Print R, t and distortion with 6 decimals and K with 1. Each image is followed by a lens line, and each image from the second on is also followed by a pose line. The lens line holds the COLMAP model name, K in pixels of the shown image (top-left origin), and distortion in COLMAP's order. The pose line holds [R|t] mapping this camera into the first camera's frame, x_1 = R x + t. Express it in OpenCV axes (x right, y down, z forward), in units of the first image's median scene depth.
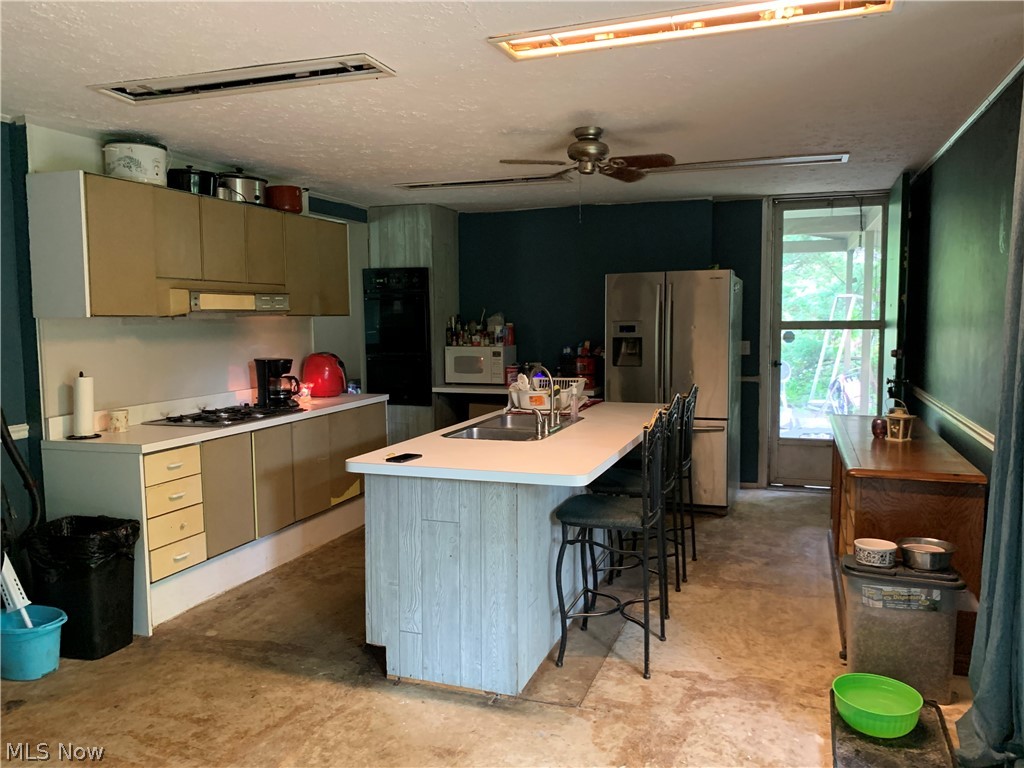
lens RADIAL K [[773.8, 0, 512.0], [0, 773.8, 384.0], [0, 0, 1]] dist [0.003921, -0.018503]
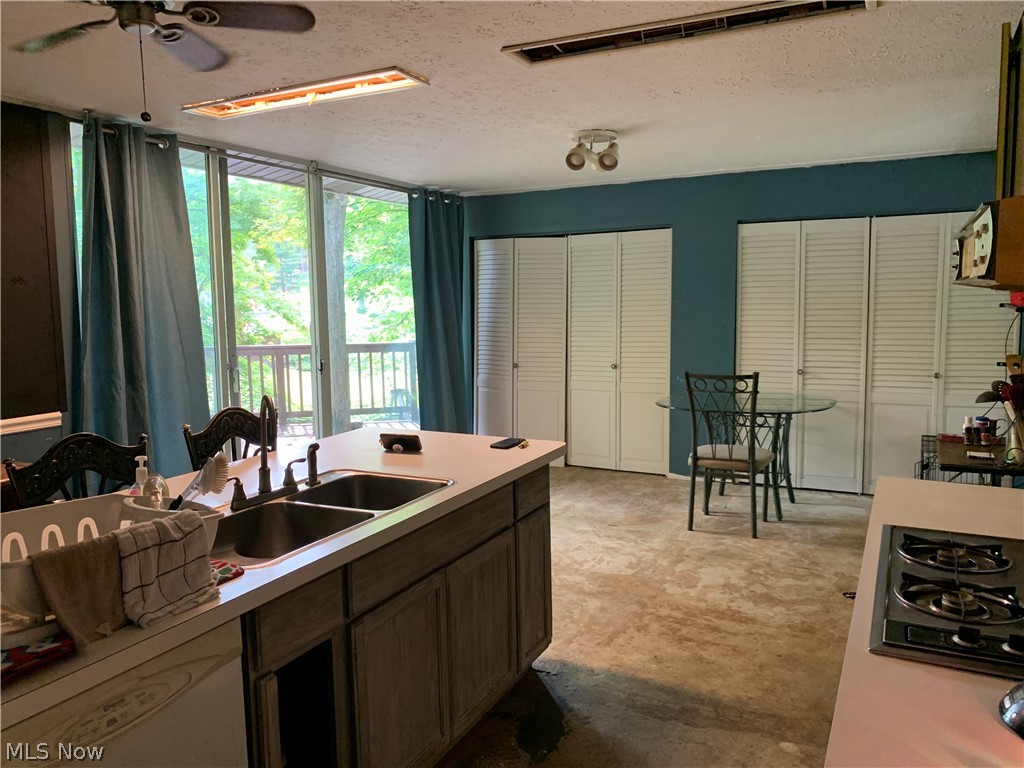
lens RADIAL K [[773.8, 0, 512.0], [0, 773.8, 384.0], [0, 0, 1]] dist [0.003921, -0.018503]
pose [[-0.991932, 0.003597, 0.126717, -0.273230], [0.029376, 0.978910, 0.202169, -0.180579], [-0.123317, 0.204261, -0.971118, 1.967805]]
